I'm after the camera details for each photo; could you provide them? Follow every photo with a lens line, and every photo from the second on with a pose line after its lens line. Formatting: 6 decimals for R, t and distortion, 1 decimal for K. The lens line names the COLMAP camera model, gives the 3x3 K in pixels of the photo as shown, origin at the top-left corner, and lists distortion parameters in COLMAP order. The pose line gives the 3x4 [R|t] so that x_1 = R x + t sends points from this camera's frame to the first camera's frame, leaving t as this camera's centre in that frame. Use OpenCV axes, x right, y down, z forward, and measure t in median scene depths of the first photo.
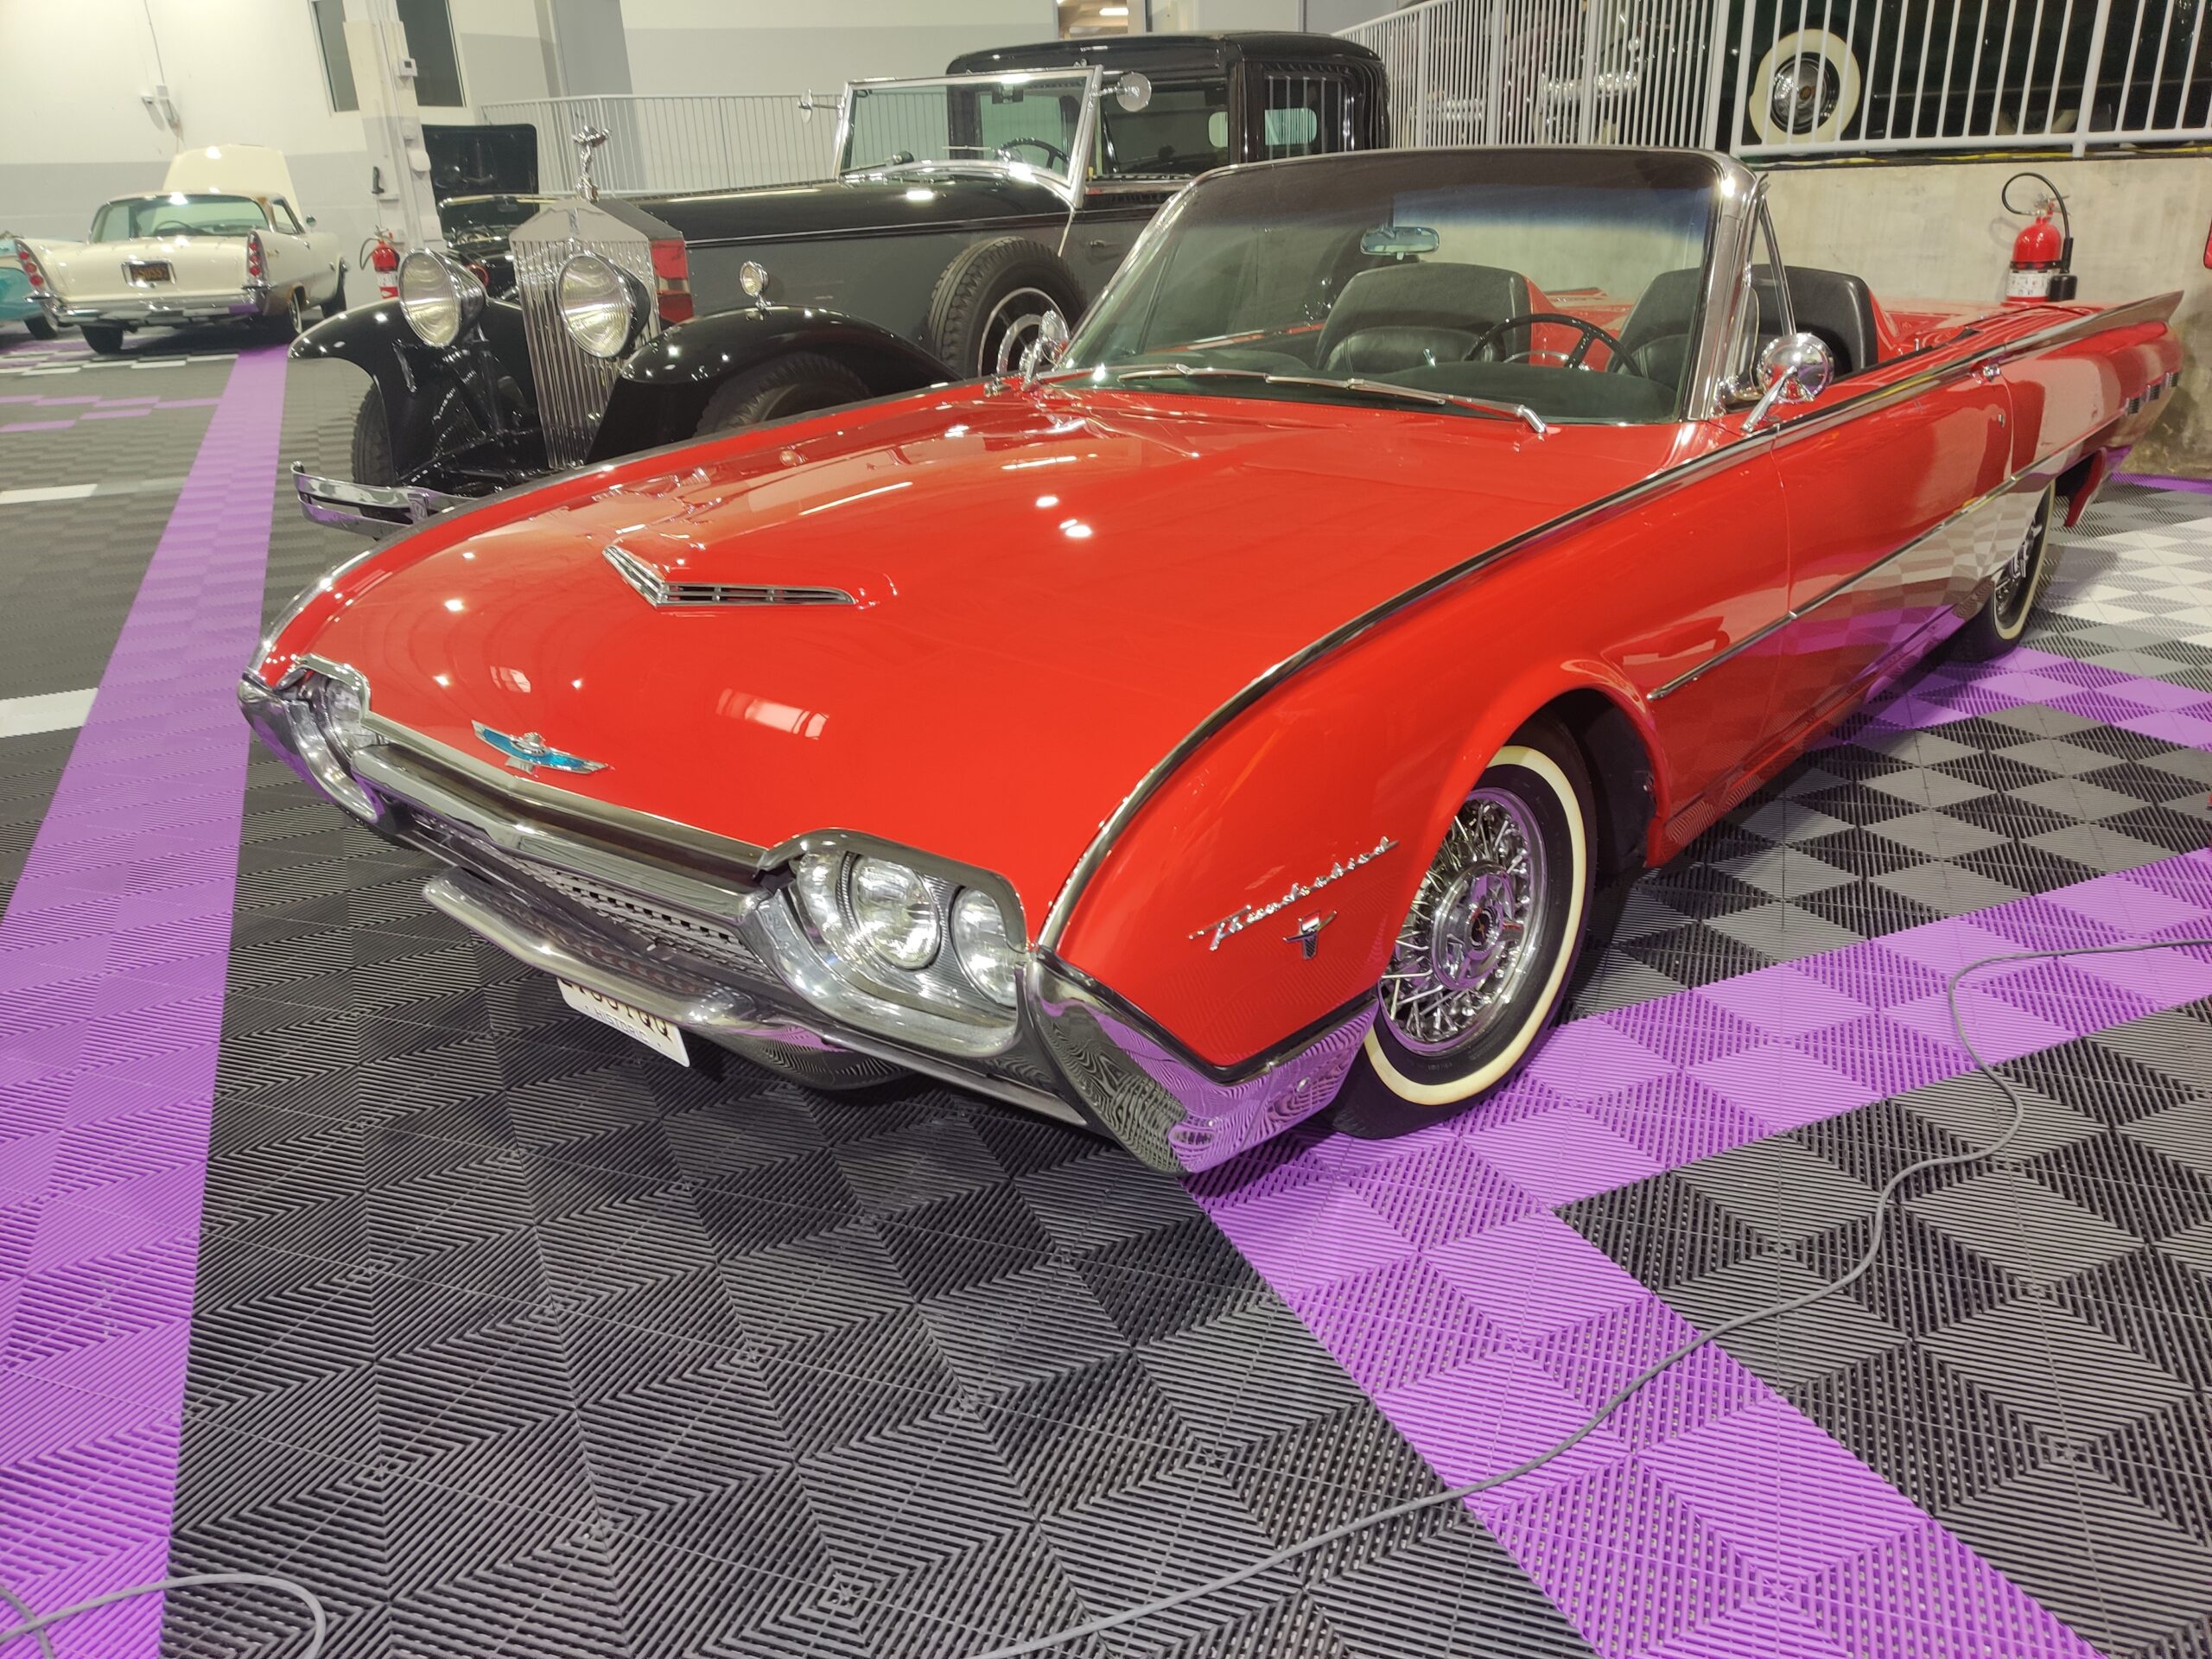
lens RADIAL K [[1681.5, 0, 1122.8], [0, 1681.5, 796.4], [0, 0, 1]] dist [0.046479, -0.024427]
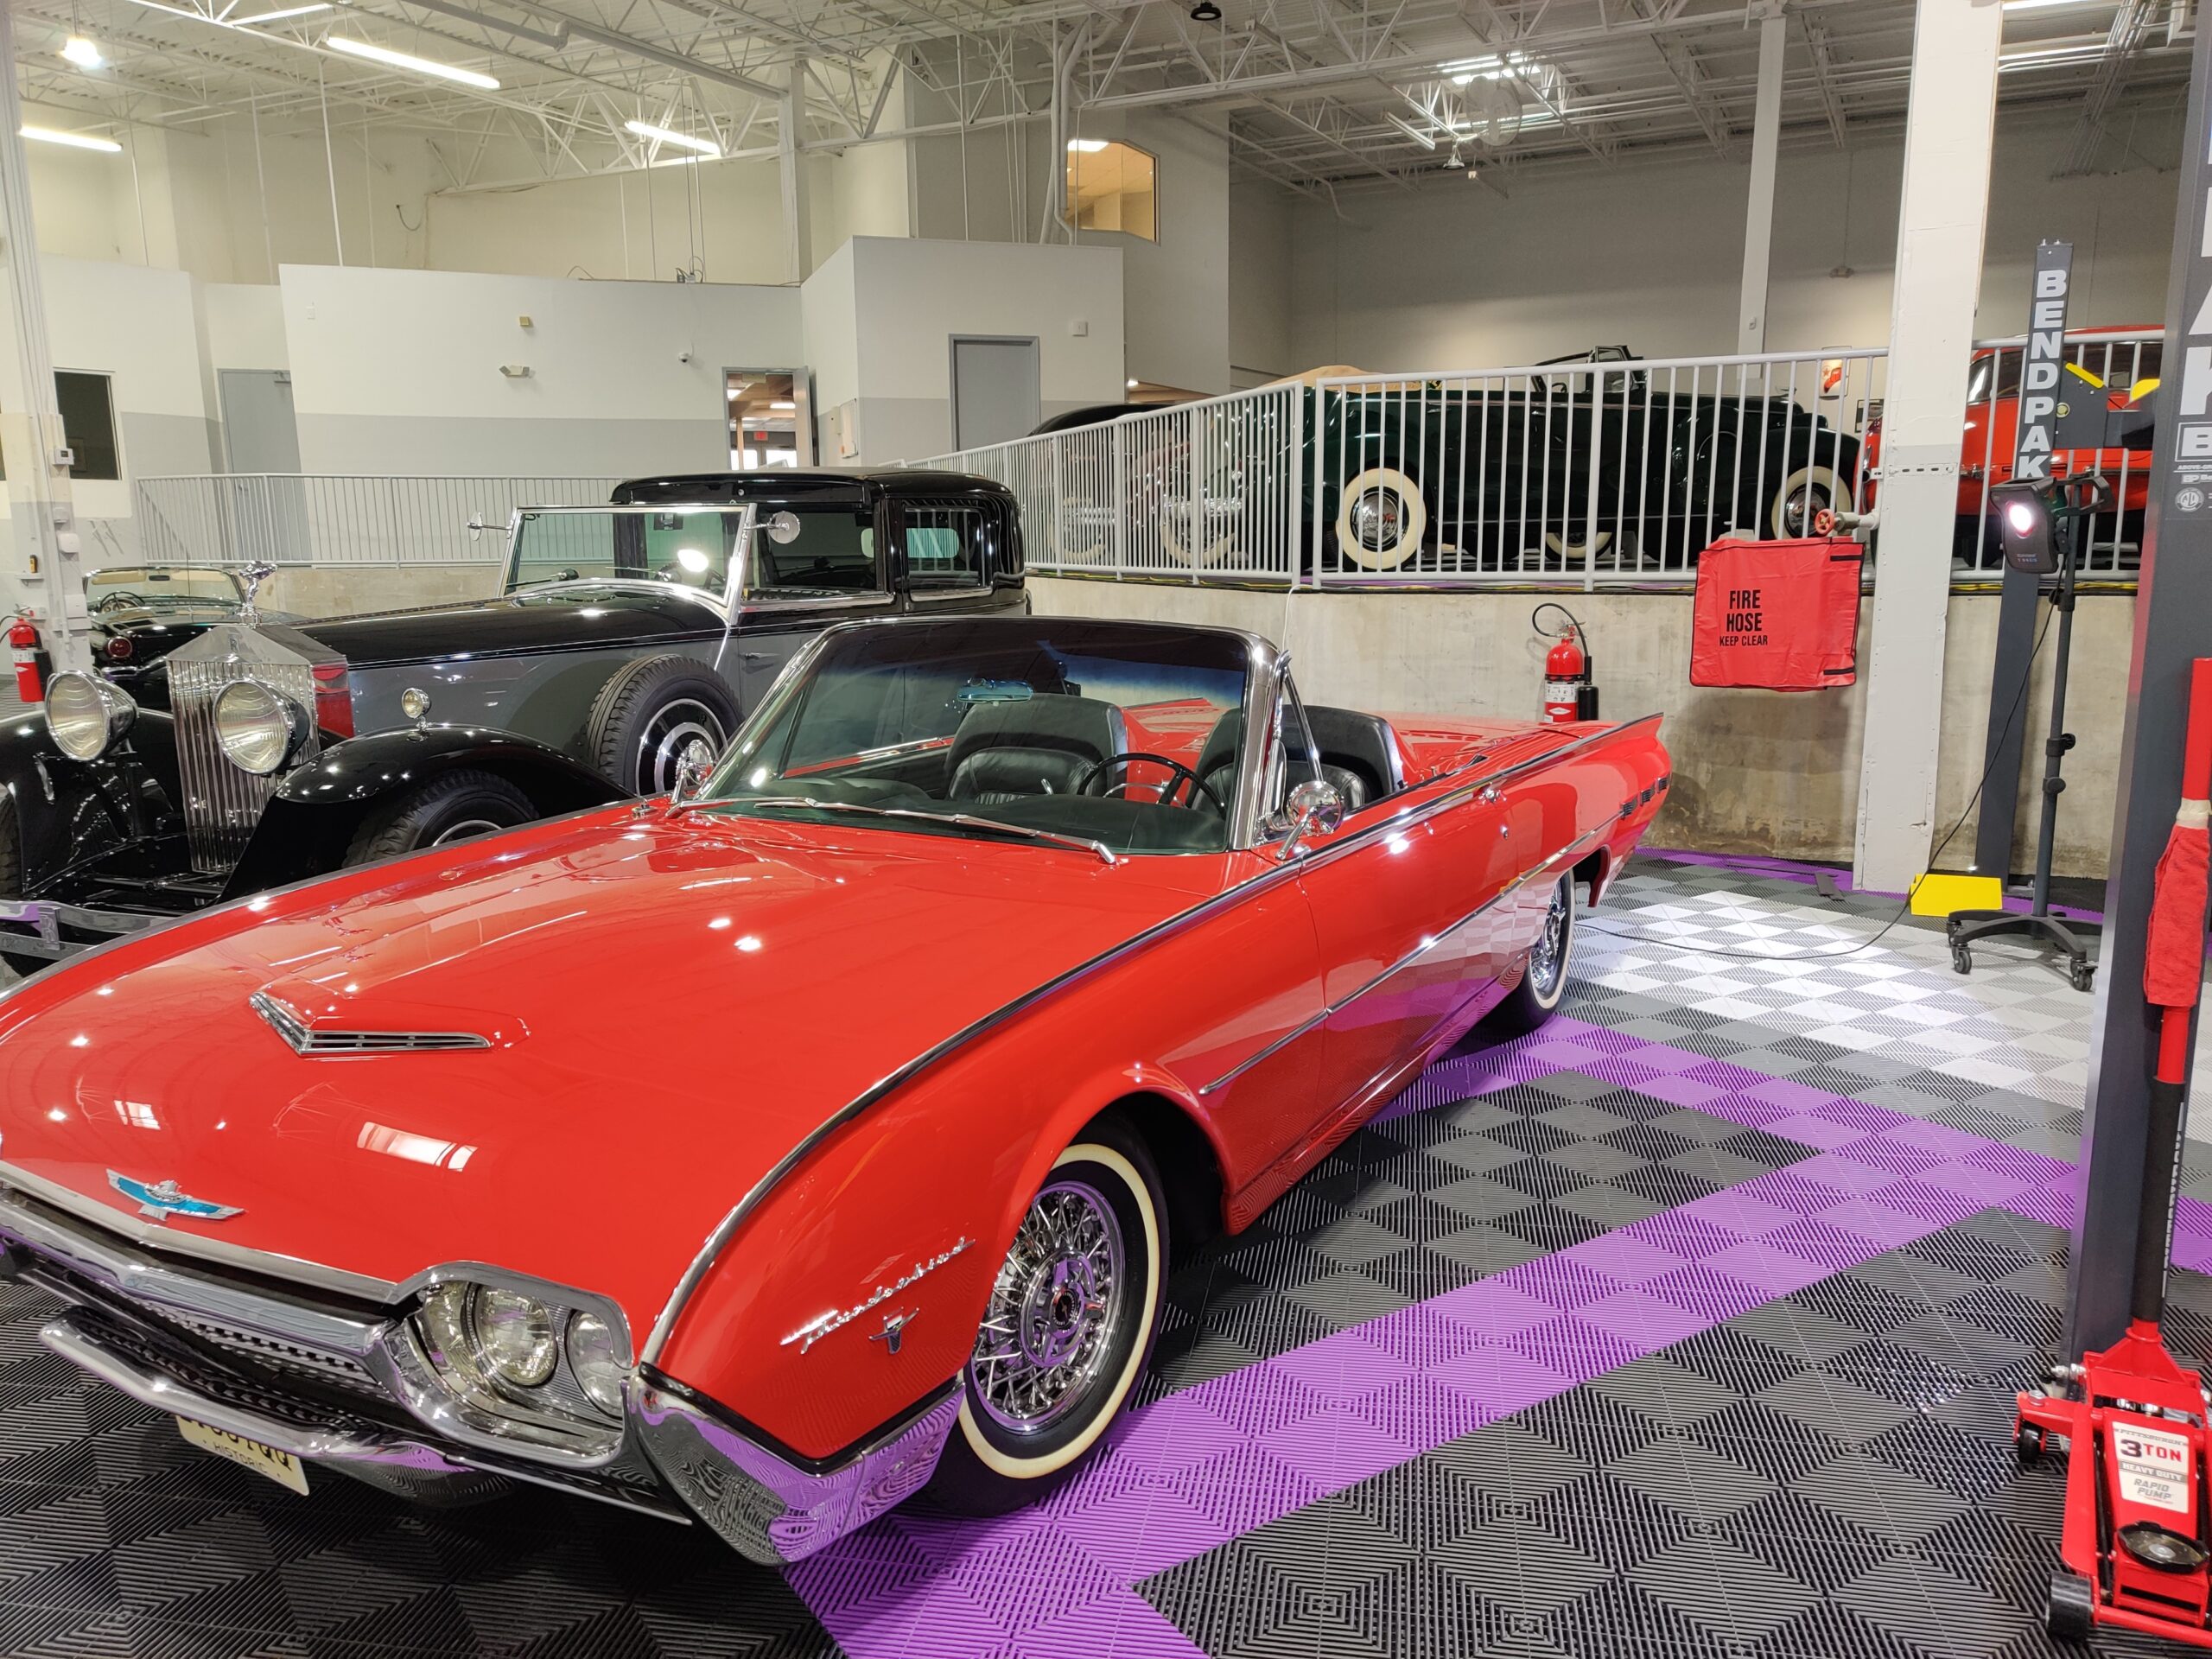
lens RADIAL K [[1681.5, 0, 1086.9], [0, 1681.5, 812.1], [0, 0, 1]] dist [0.046479, -0.024427]
pose [[0.986325, -0.010446, 0.164481, 0.024898], [0.042212, 0.980712, -0.190844, -0.017661], [-0.159315, 0.195178, 0.967742, -0.091162]]
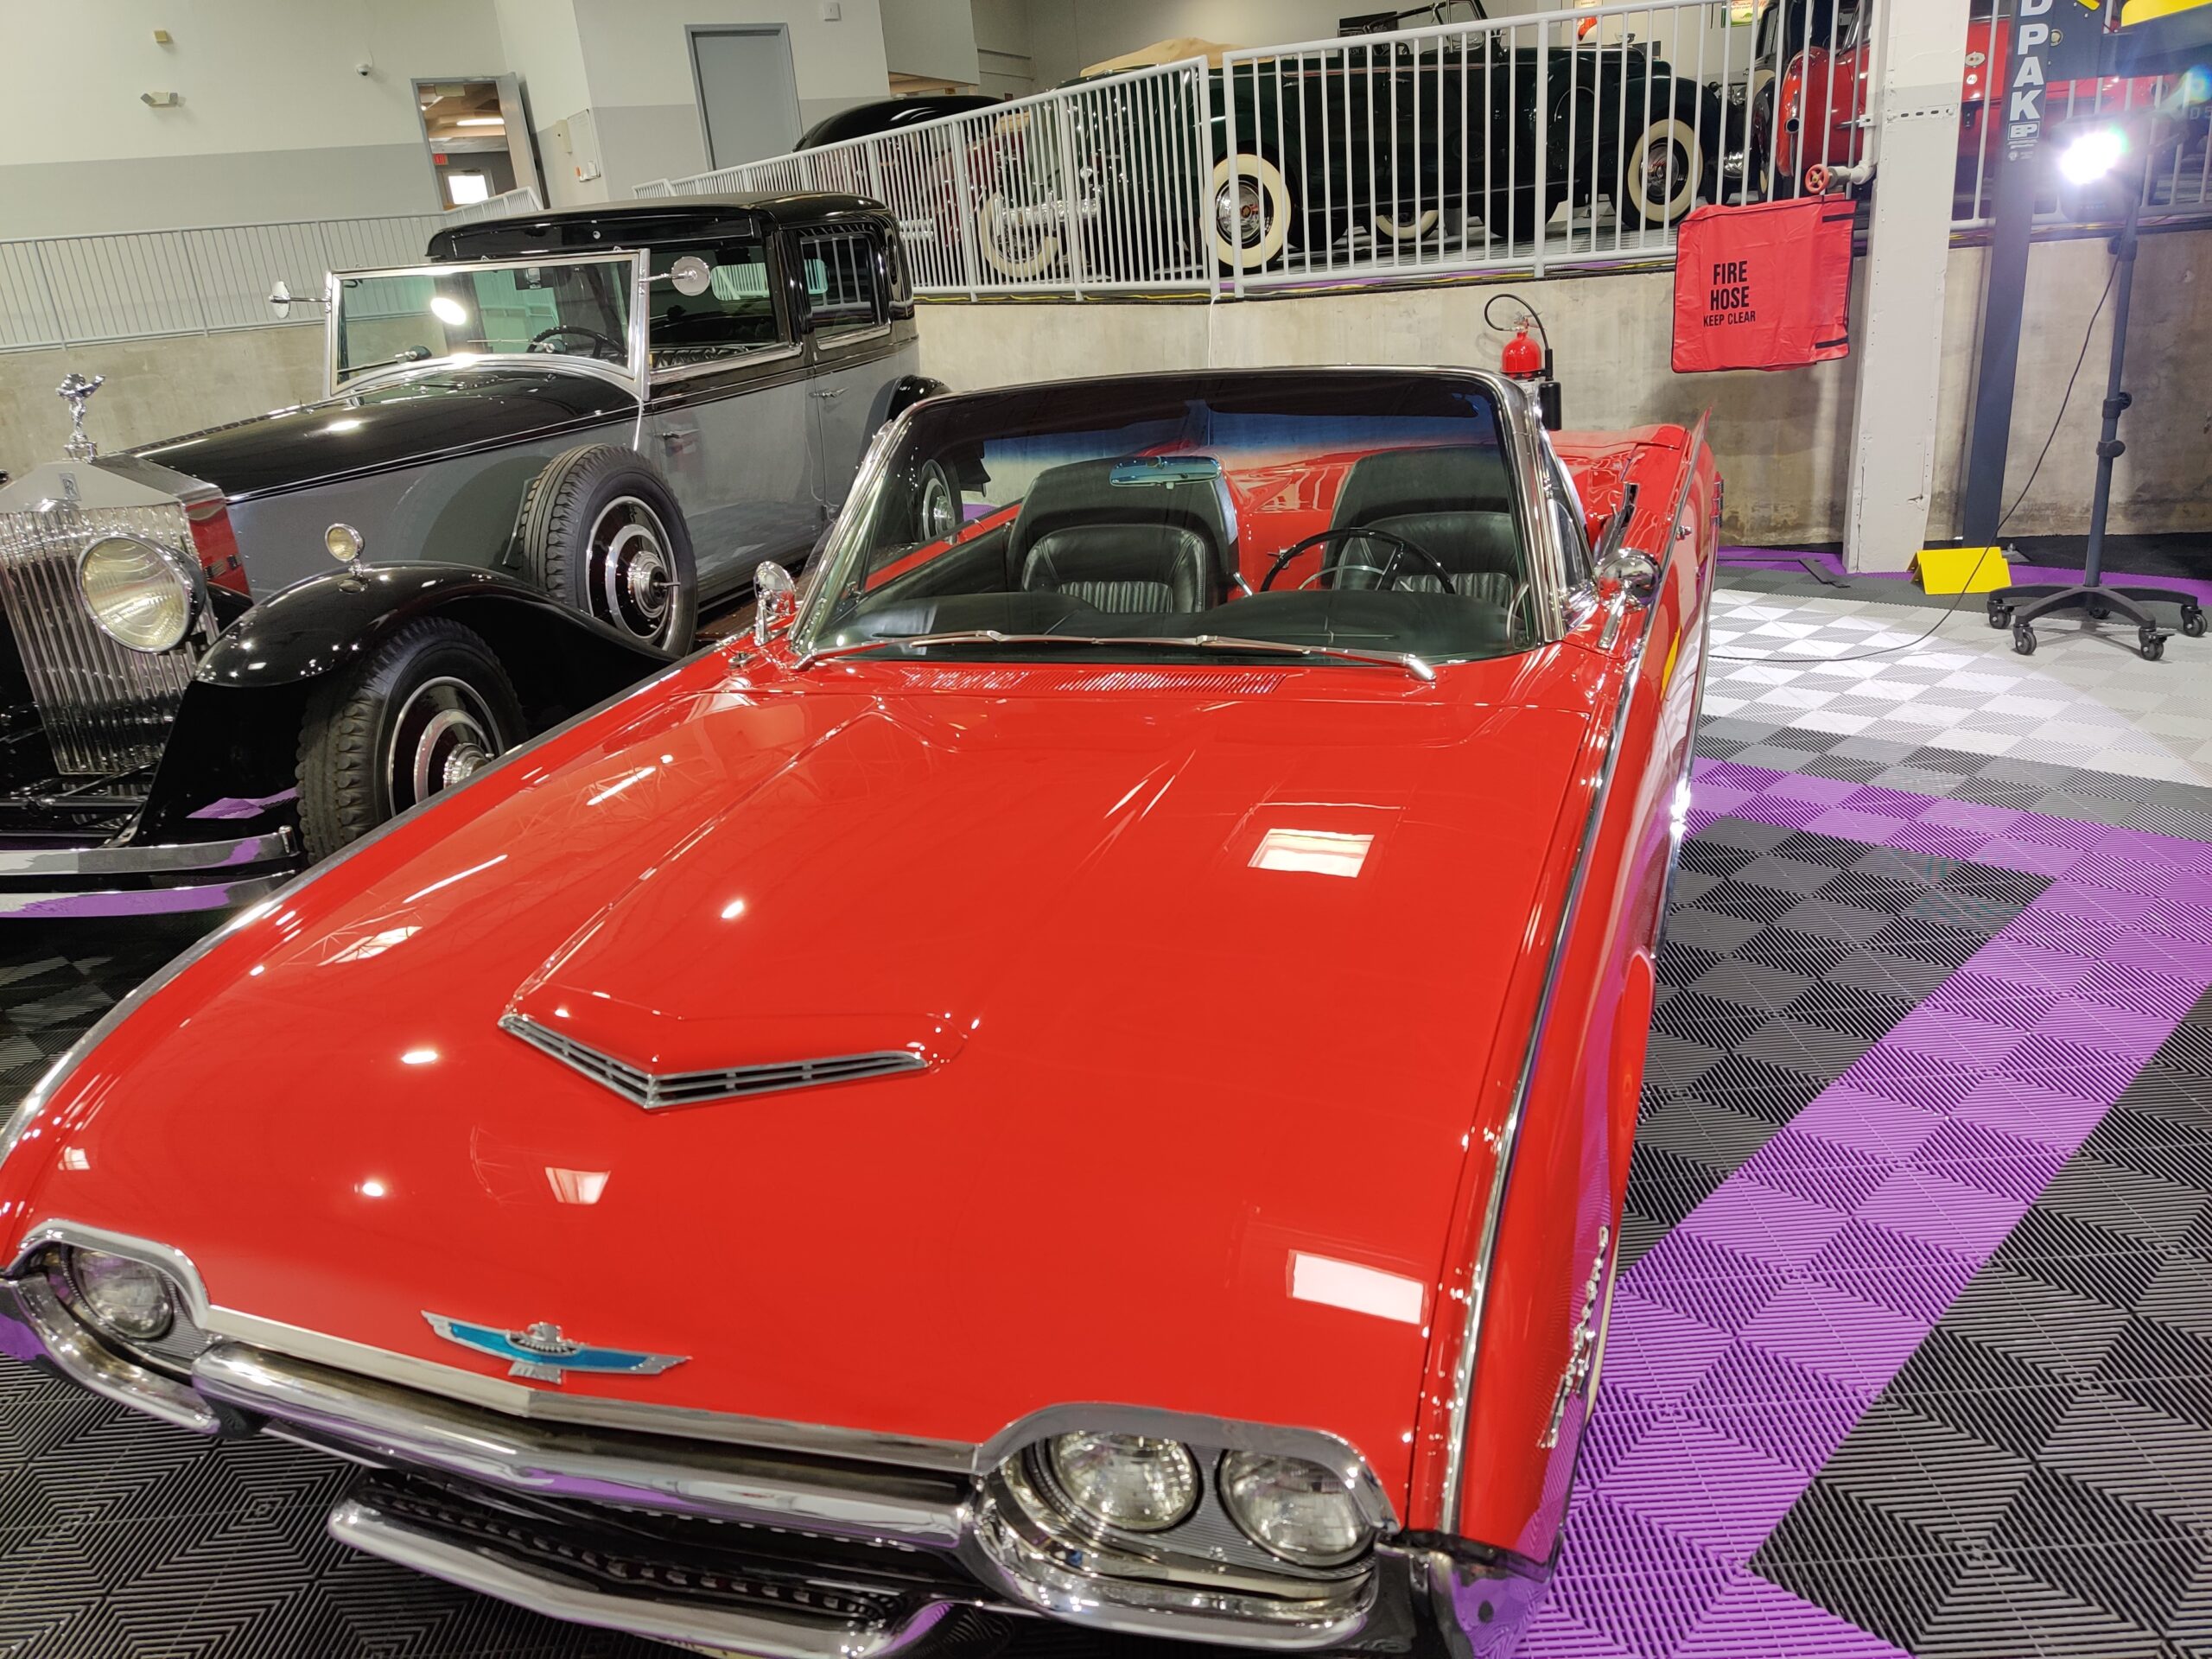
lens RADIAL K [[1681.5, 0, 1107.7], [0, 1681.5, 807.4], [0, 0, 1]] dist [0.046479, -0.024427]
pose [[0.939330, -0.158431, 0.304234, -0.147181], [0.170612, 0.985243, -0.013701, -0.103078], [-0.297574, 0.064776, 0.952499, 0.086324]]
